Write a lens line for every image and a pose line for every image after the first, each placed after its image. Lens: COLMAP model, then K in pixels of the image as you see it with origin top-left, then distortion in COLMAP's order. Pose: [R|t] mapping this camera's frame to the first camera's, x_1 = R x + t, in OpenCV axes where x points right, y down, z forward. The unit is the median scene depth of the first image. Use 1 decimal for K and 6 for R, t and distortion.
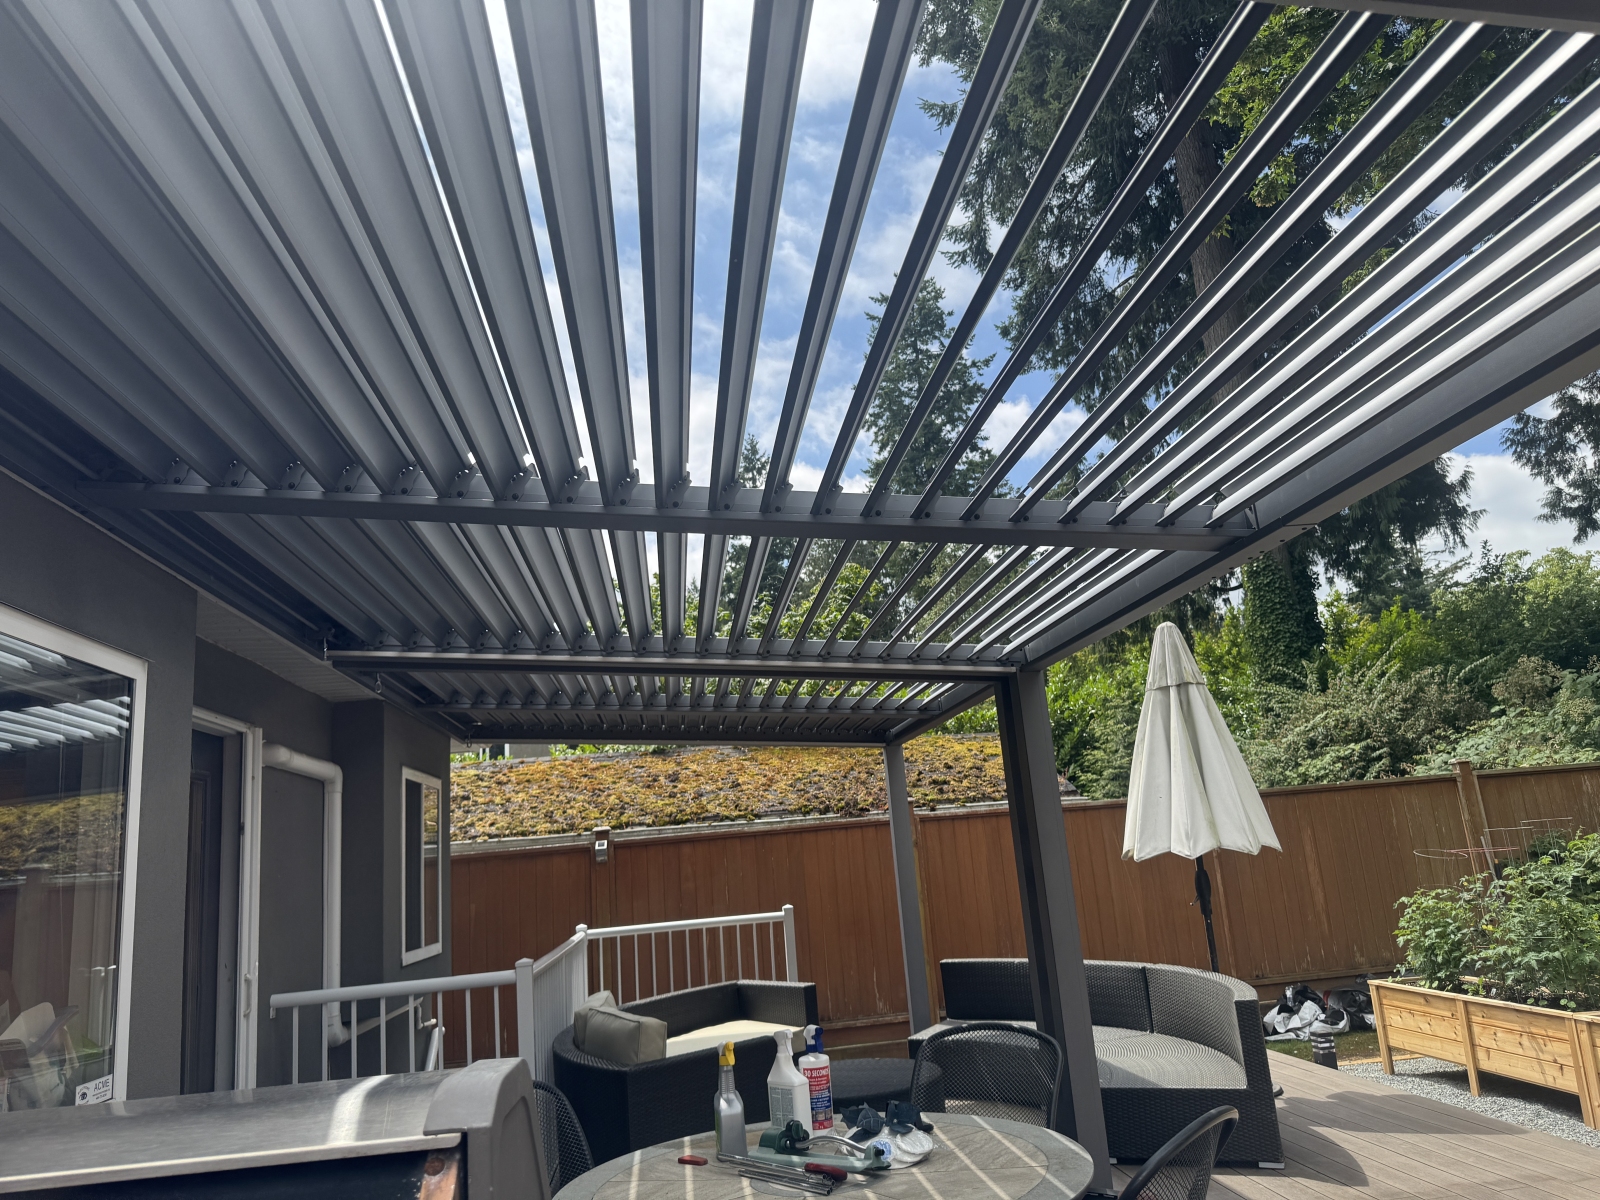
lens RADIAL K [[1121.9, 0, 814.5], [0, 1121.9, 602.4], [0, 0, 1]] dist [0.153417, -0.197745]
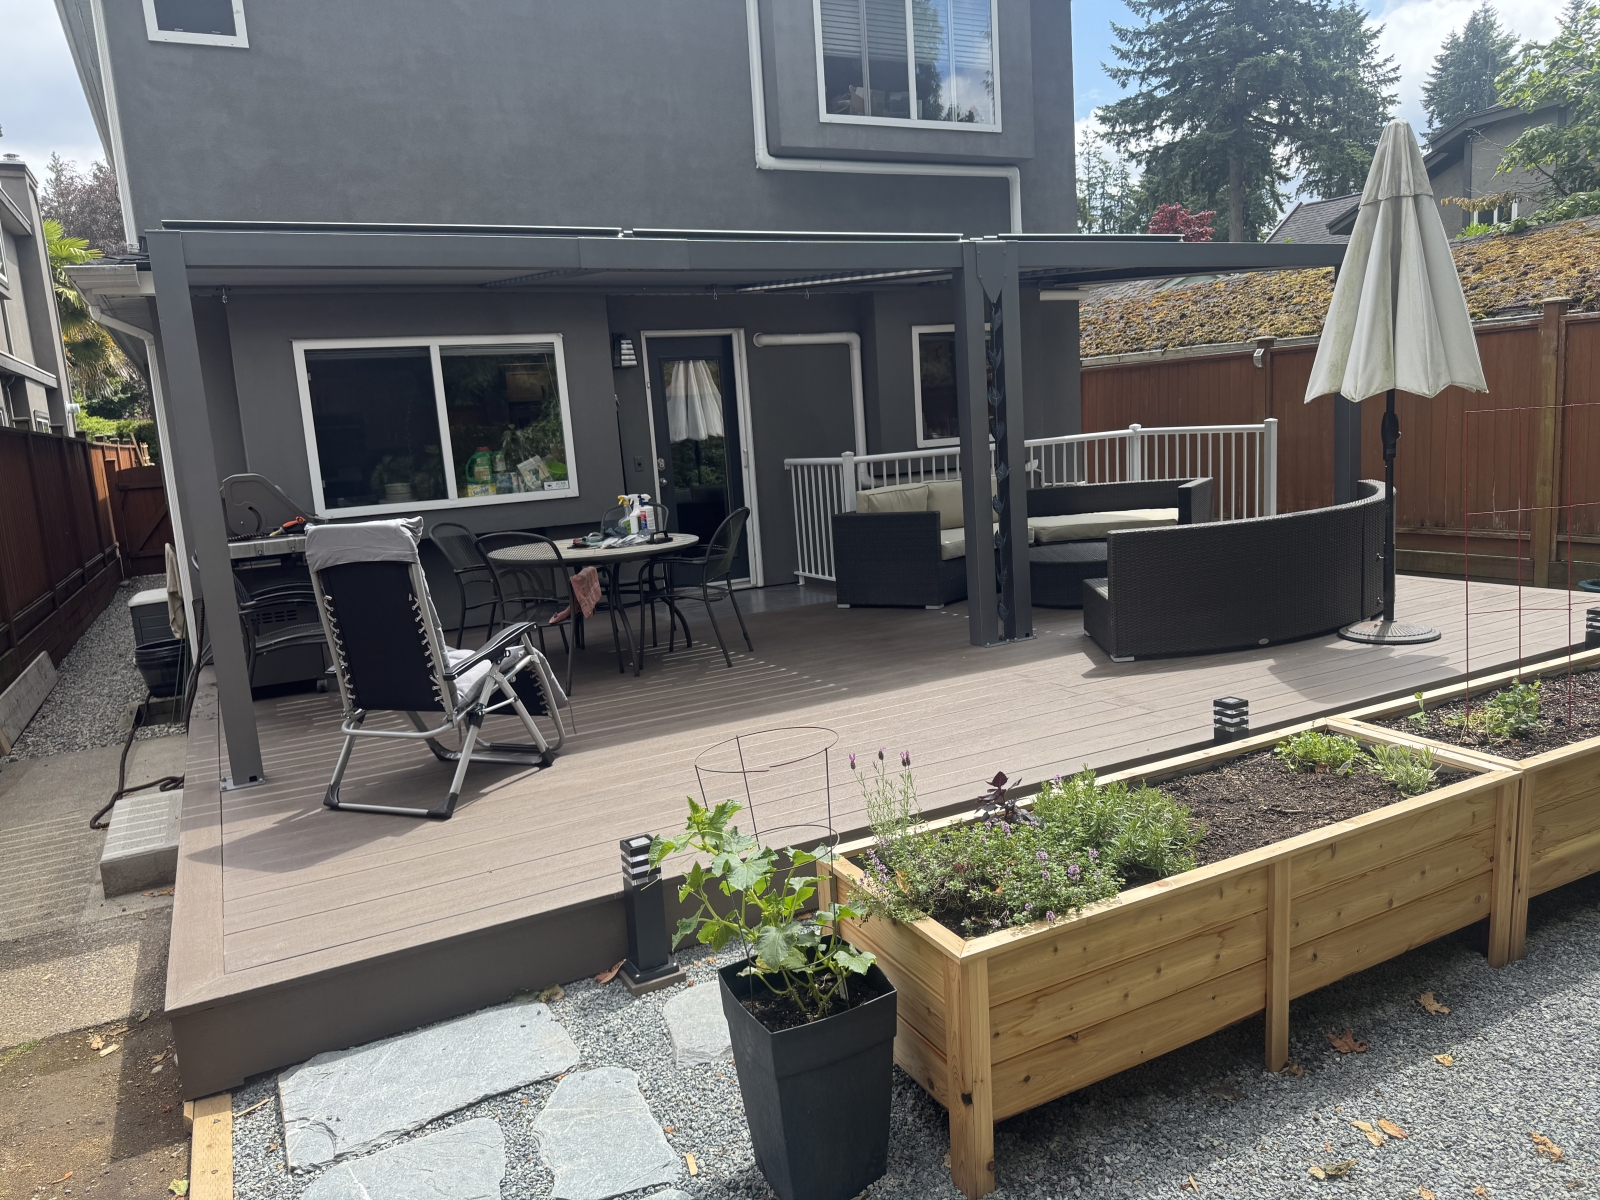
lens RADIAL K [[1114.9, 0, 800.0], [0, 1114.9, 600.0], [0, 0, 1]] dist [0.059741, -0.079314]
pose [[0.354582, 0.204904, -0.912297, 0.678883], [0.245927, 0.920902, 0.302421, -0.009260], [0.902104, -0.331591, 0.276144, 0.189252]]
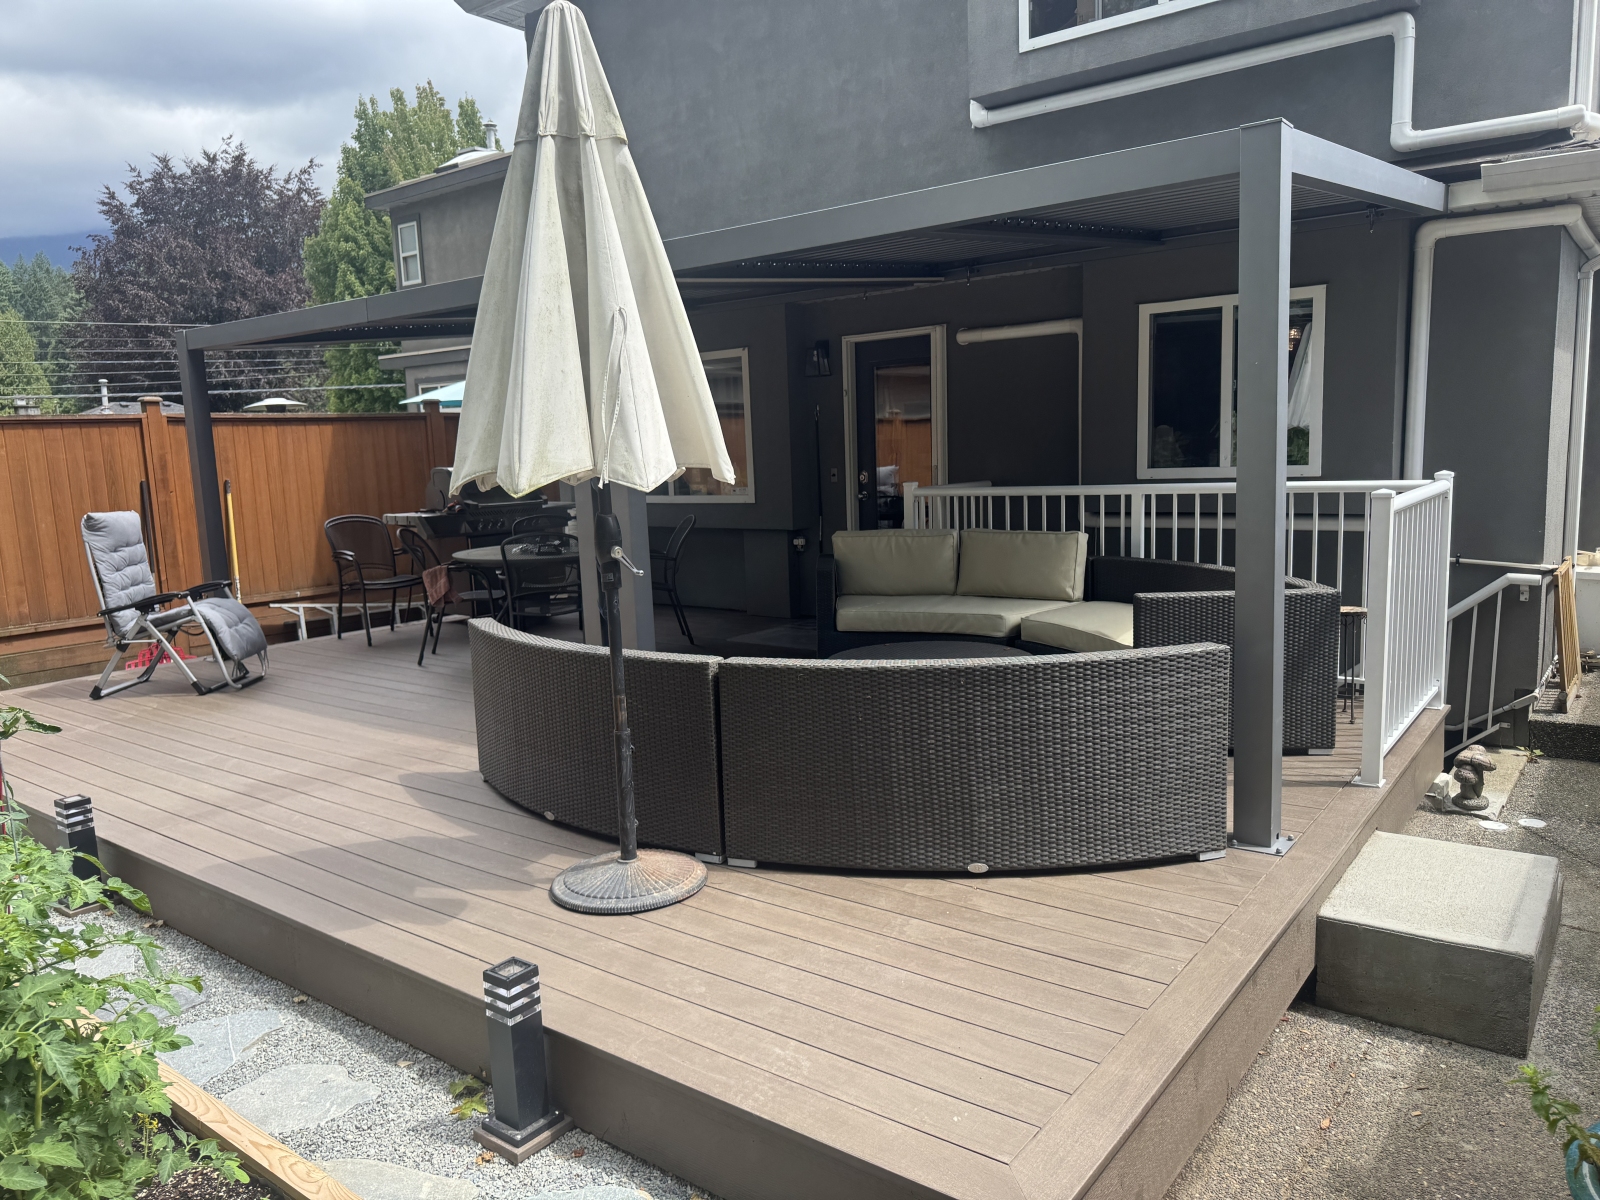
lens RADIAL K [[1134.3, 0, 800.0], [0, 1134.3, 600.0], [0, 0, 1]] dist [0.004260, -0.007599]
pose [[-0.687039, 0.210681, -0.695407, 0.432674], [0.255022, 0.966077, 0.040731, 0.181607], [0.680398, -0.149360, -0.717461, 0.954468]]
